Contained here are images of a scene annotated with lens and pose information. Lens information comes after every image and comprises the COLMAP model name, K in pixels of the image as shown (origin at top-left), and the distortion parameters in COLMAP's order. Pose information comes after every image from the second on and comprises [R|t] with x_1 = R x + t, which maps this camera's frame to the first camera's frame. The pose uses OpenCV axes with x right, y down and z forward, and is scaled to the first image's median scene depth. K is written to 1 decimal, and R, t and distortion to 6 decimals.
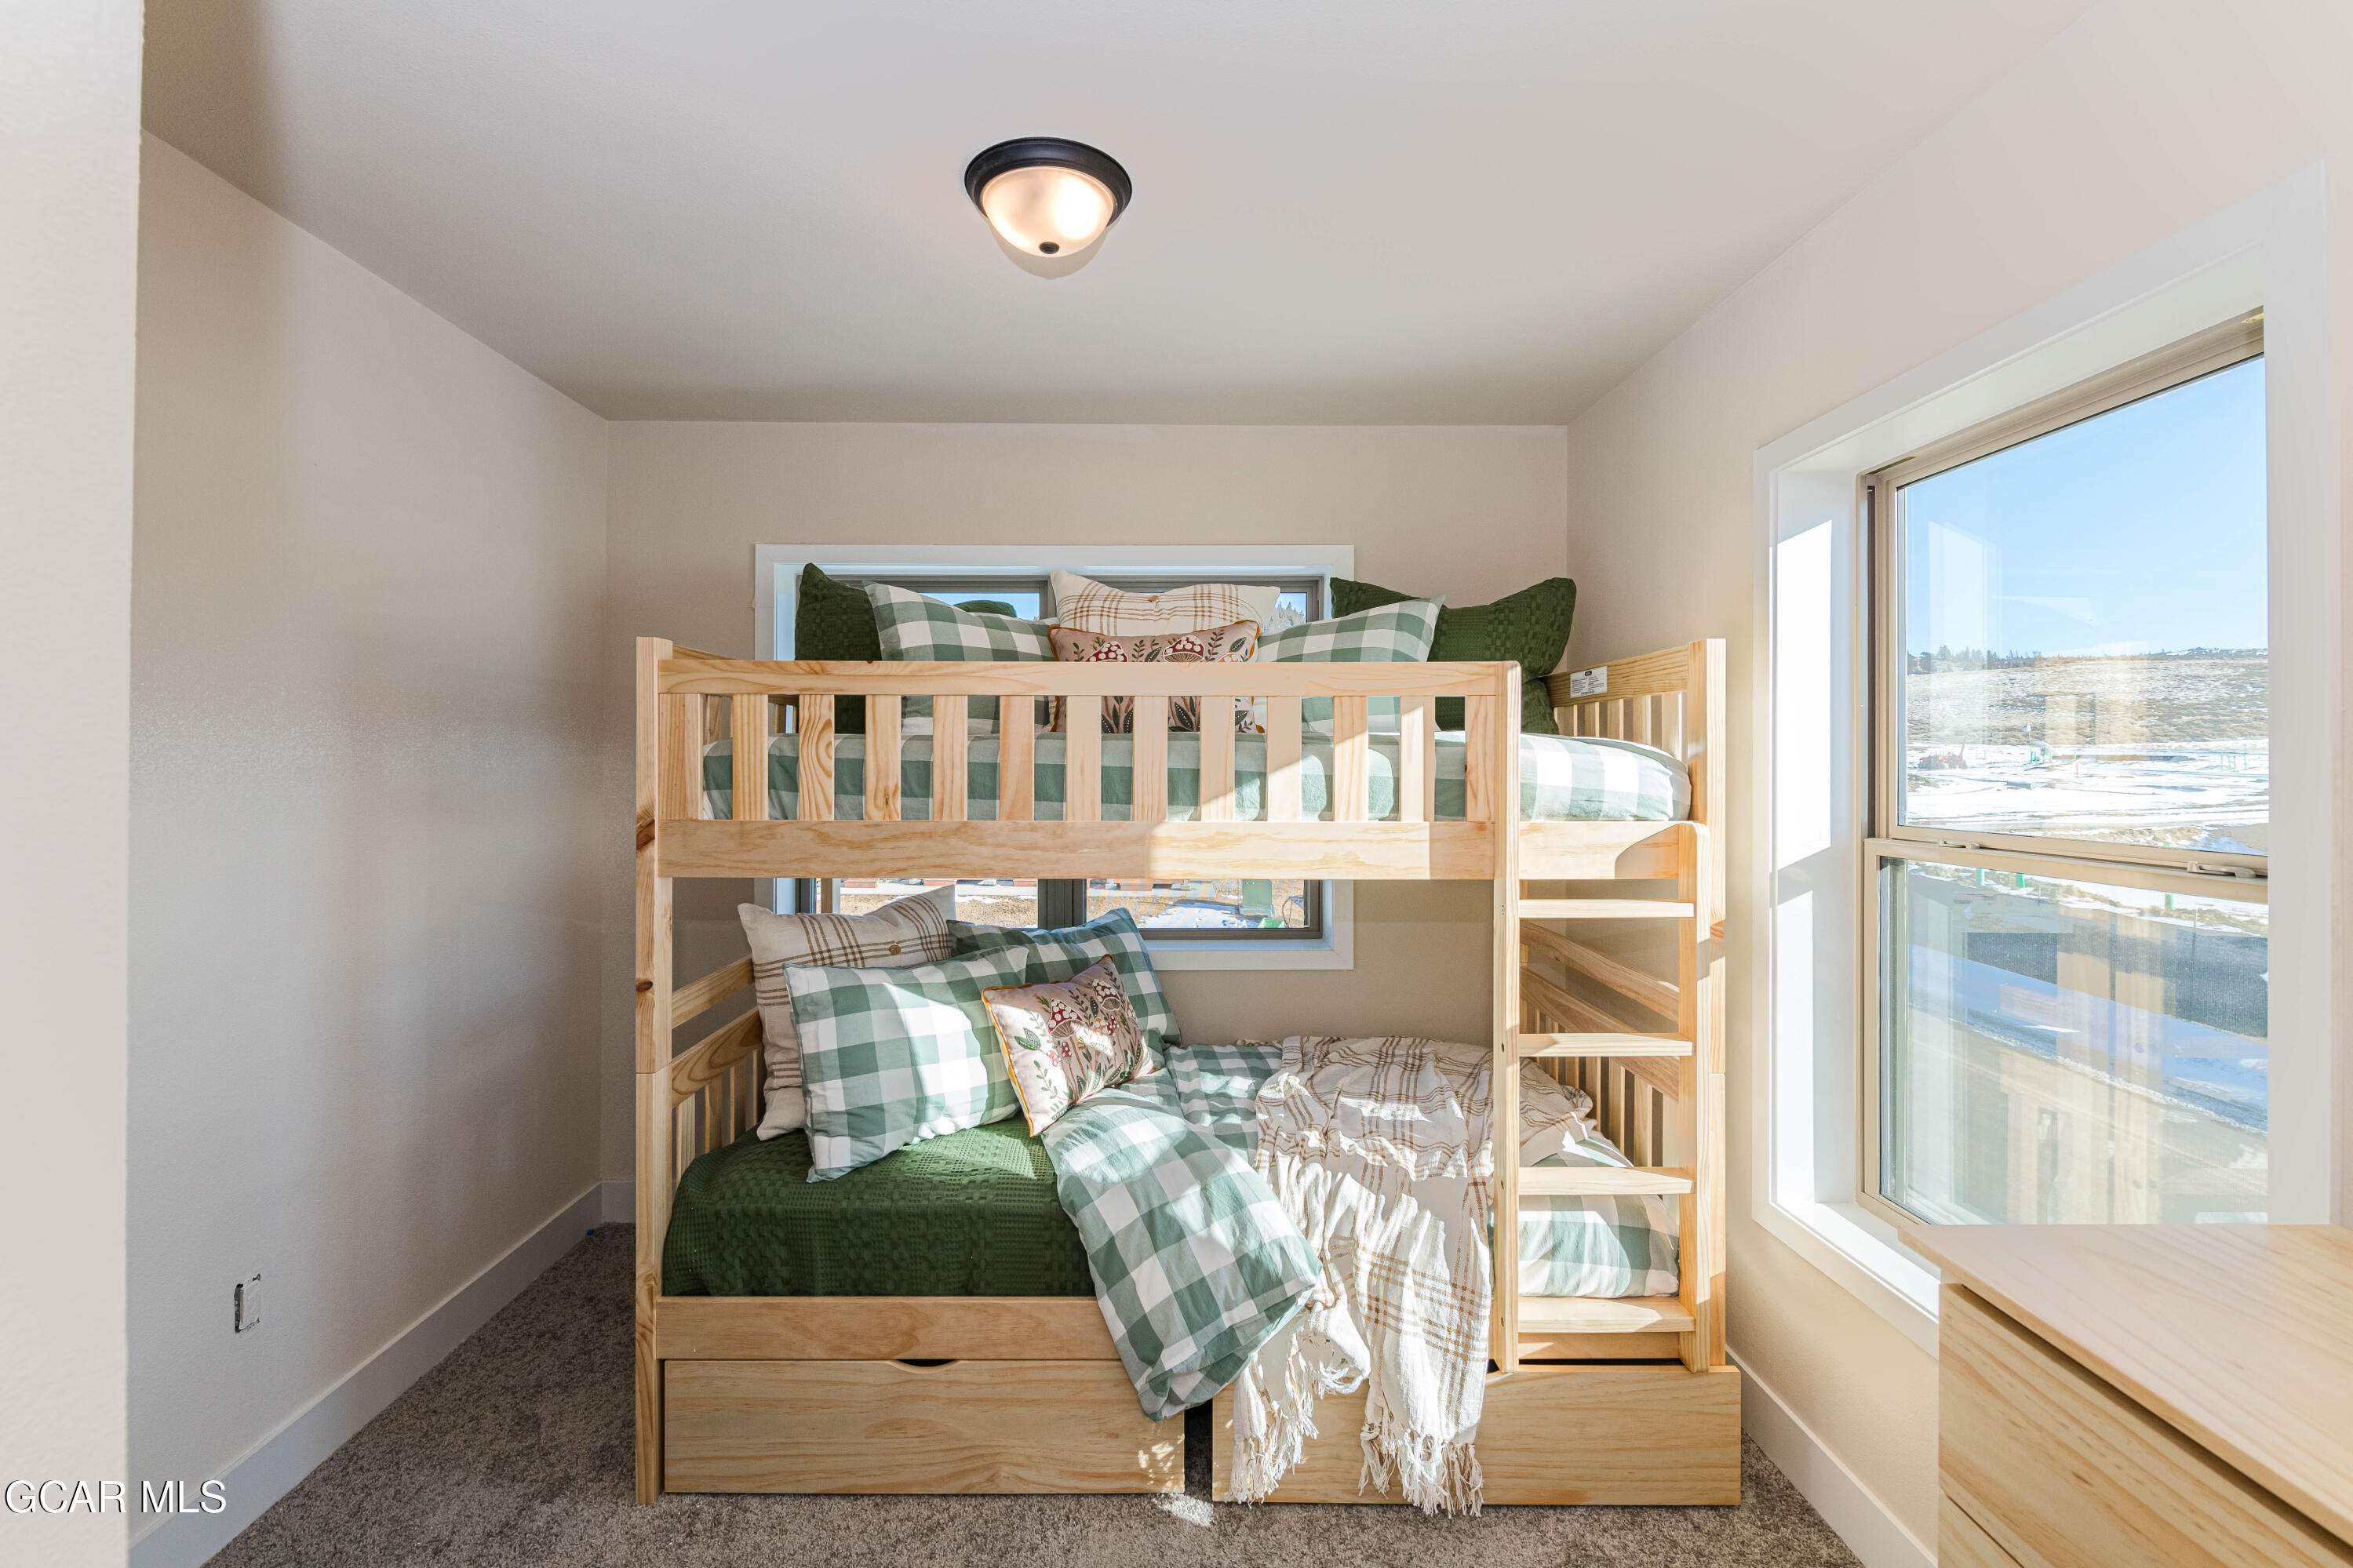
lens RADIAL K [[1018.5, 0, 1172.3], [0, 1018.5, 770.6], [0, 0, 1]] dist [0.004121, -0.000818]
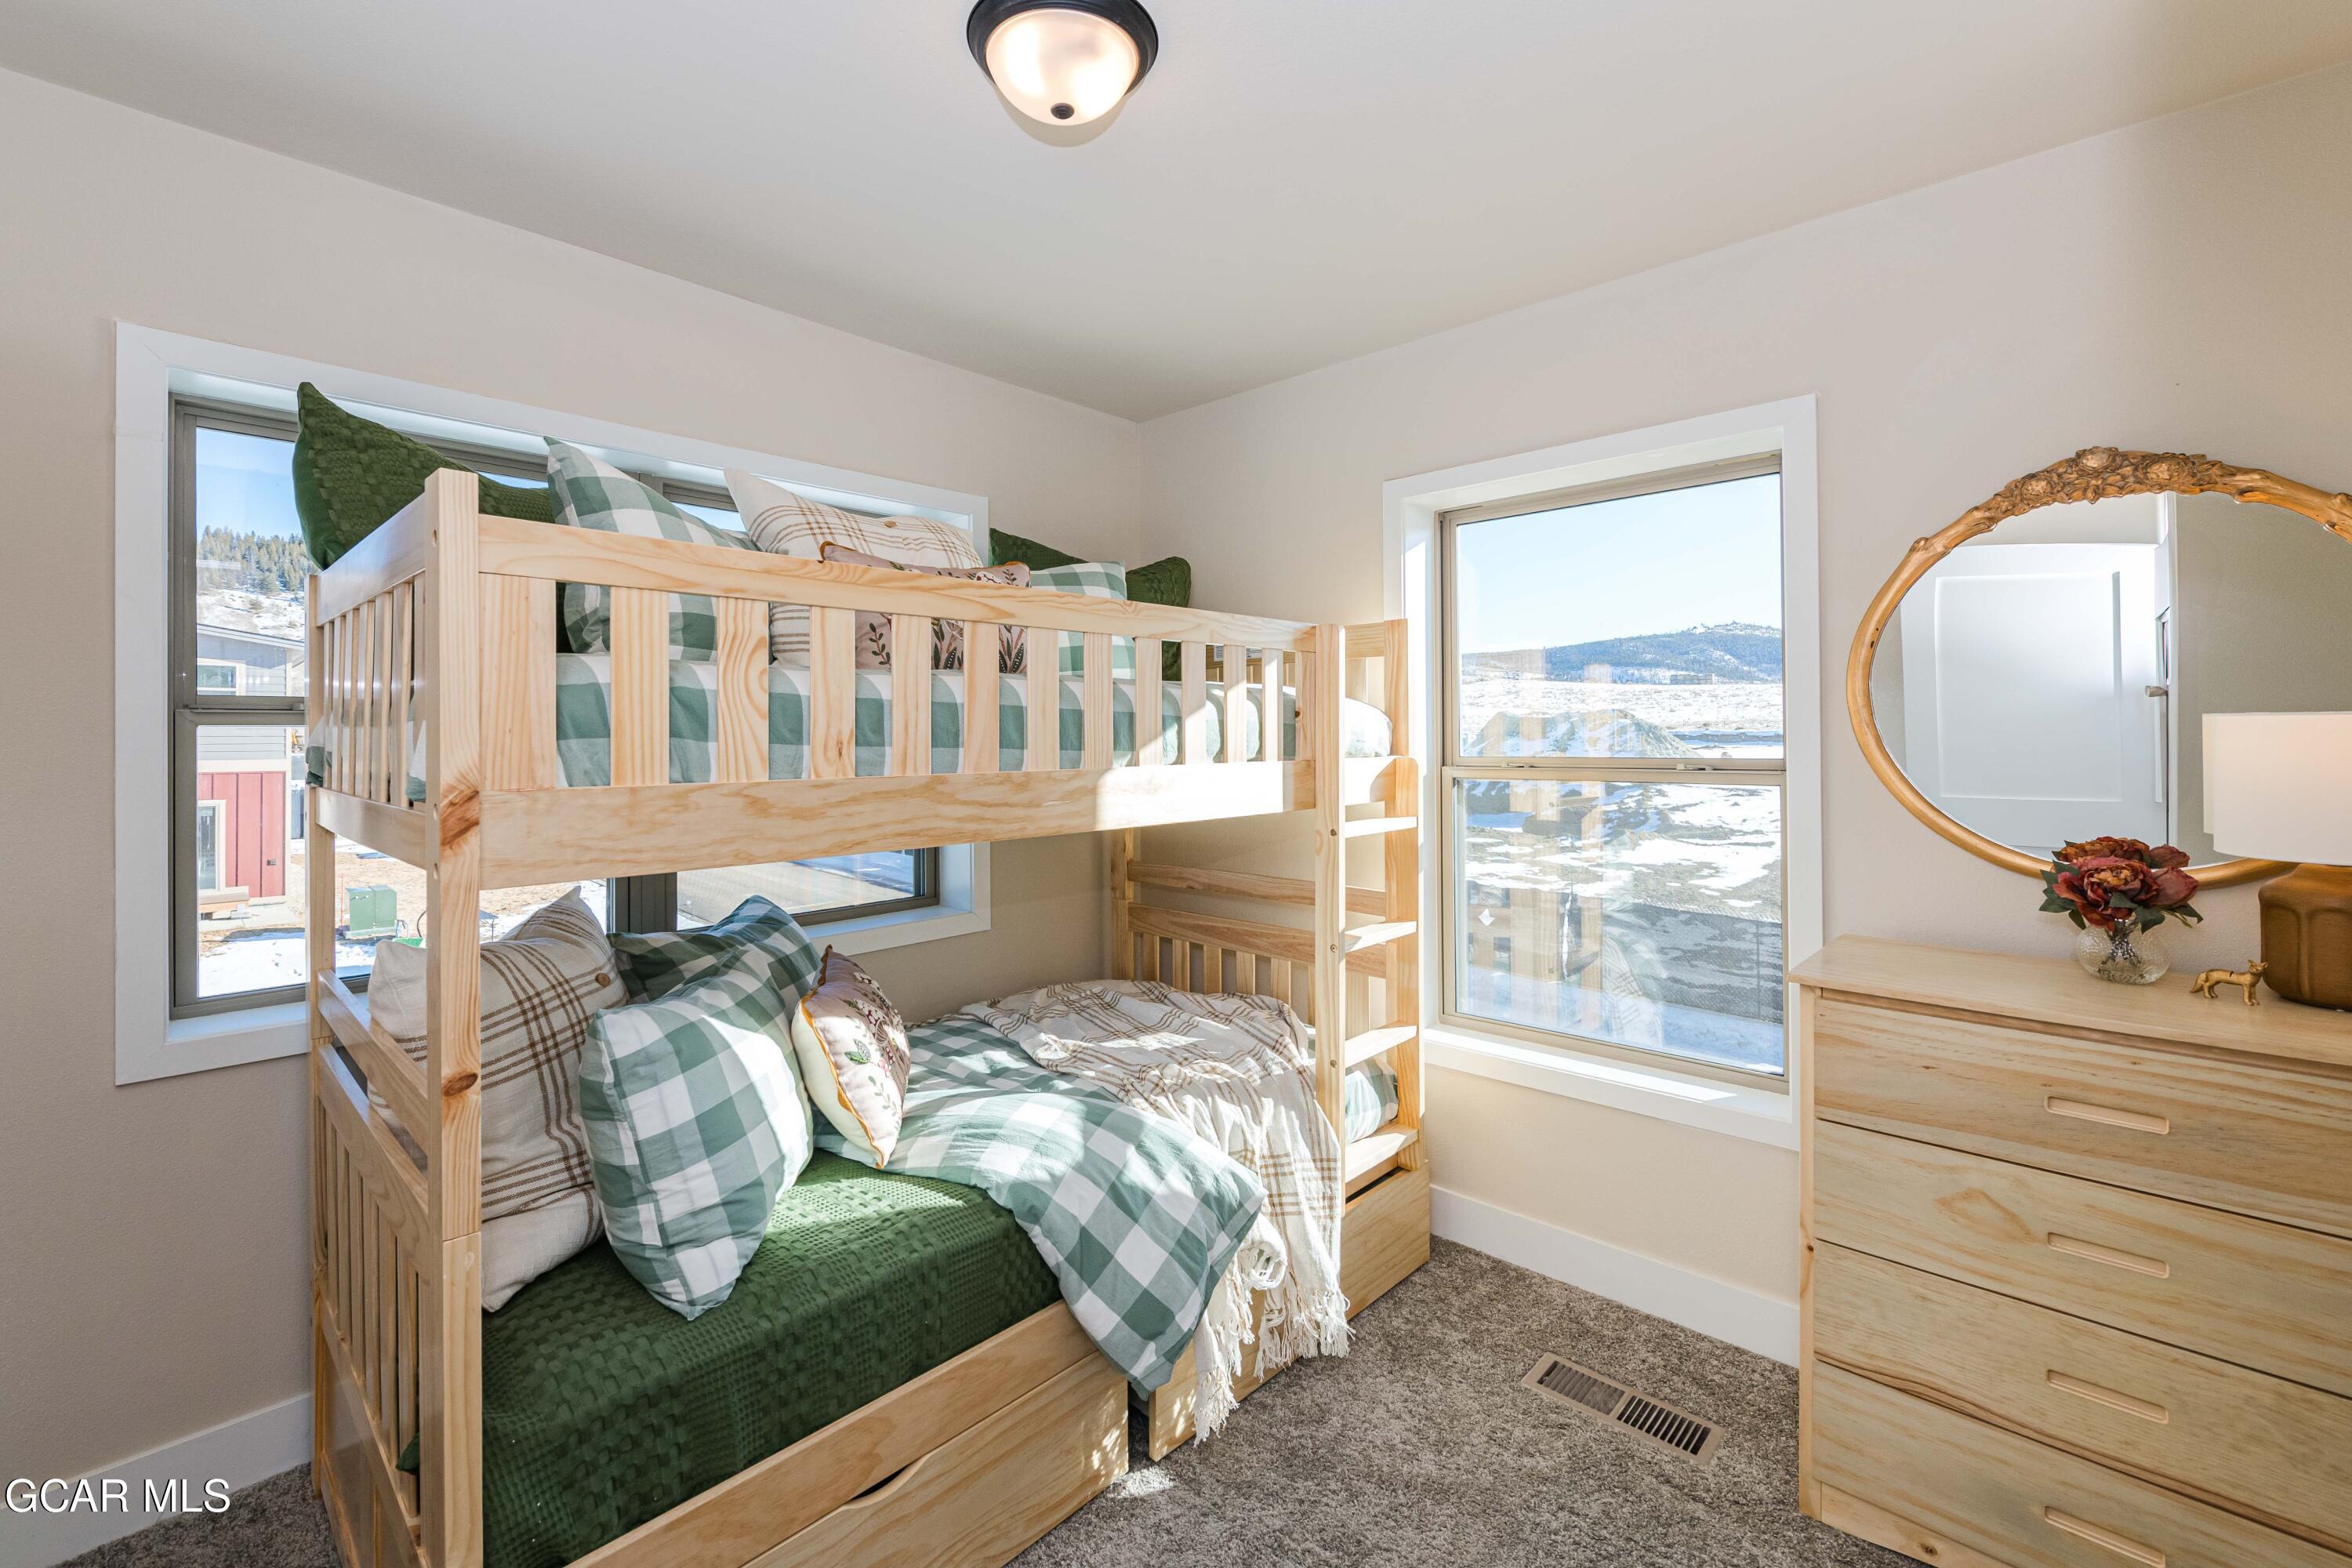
lens RADIAL K [[1018.2, 0, 1177.5], [0, 1018.2, 740.7], [0, 0, 1]] dist [0.004121, -0.000818]
pose [[0.683156, -0.011046, 0.730189, -0.645716], [0.013359, 0.999907, 0.002627, 0.022717], [-0.730151, 0.007960, 0.683240, 0.309825]]
